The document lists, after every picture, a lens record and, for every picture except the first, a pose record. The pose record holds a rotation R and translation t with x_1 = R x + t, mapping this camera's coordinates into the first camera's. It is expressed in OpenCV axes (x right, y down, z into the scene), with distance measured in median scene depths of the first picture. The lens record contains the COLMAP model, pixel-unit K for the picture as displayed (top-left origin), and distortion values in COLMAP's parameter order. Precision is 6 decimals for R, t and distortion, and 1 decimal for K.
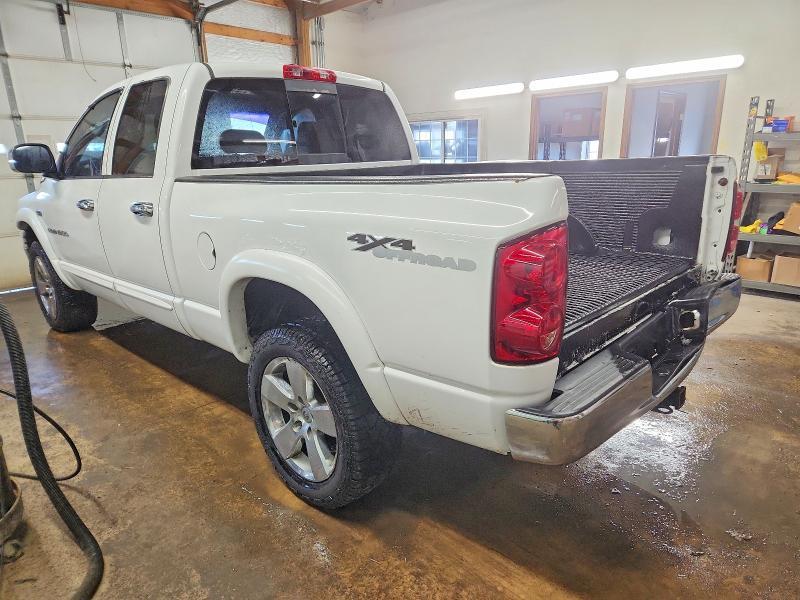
lens RADIAL K [[536.7, 0, 417.2], [0, 536.7, 301.4], [0, 0, 1]] dist [0.006390, 0.001359]
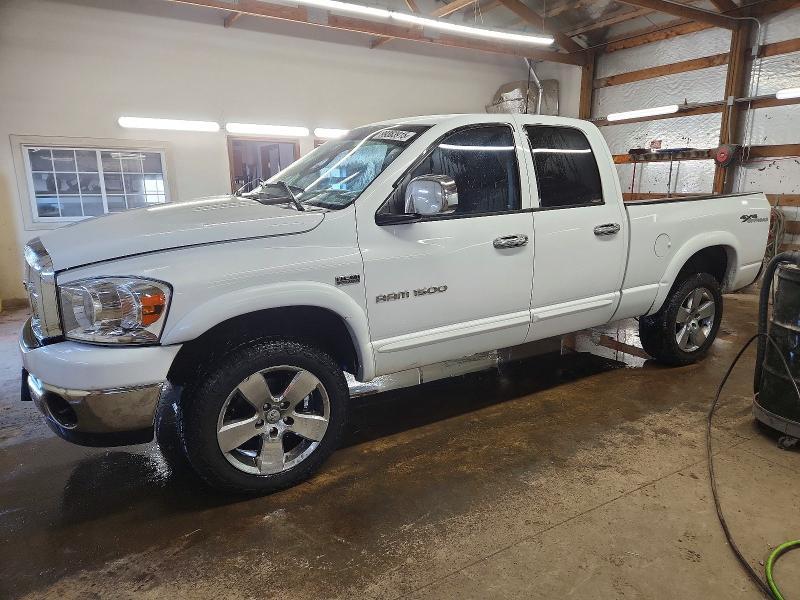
lens RADIAL K [[536.7, 0, 417.2], [0, 536.7, 301.4], [0, 0, 1]] dist [0.006390, 0.001359]
pose [[0.267120, -0.197070, 0.943298, -1.483152], [0.264277, 0.956318, 0.124954, -0.226761], [-0.926717, 0.215914, 0.307533, 0.837192]]
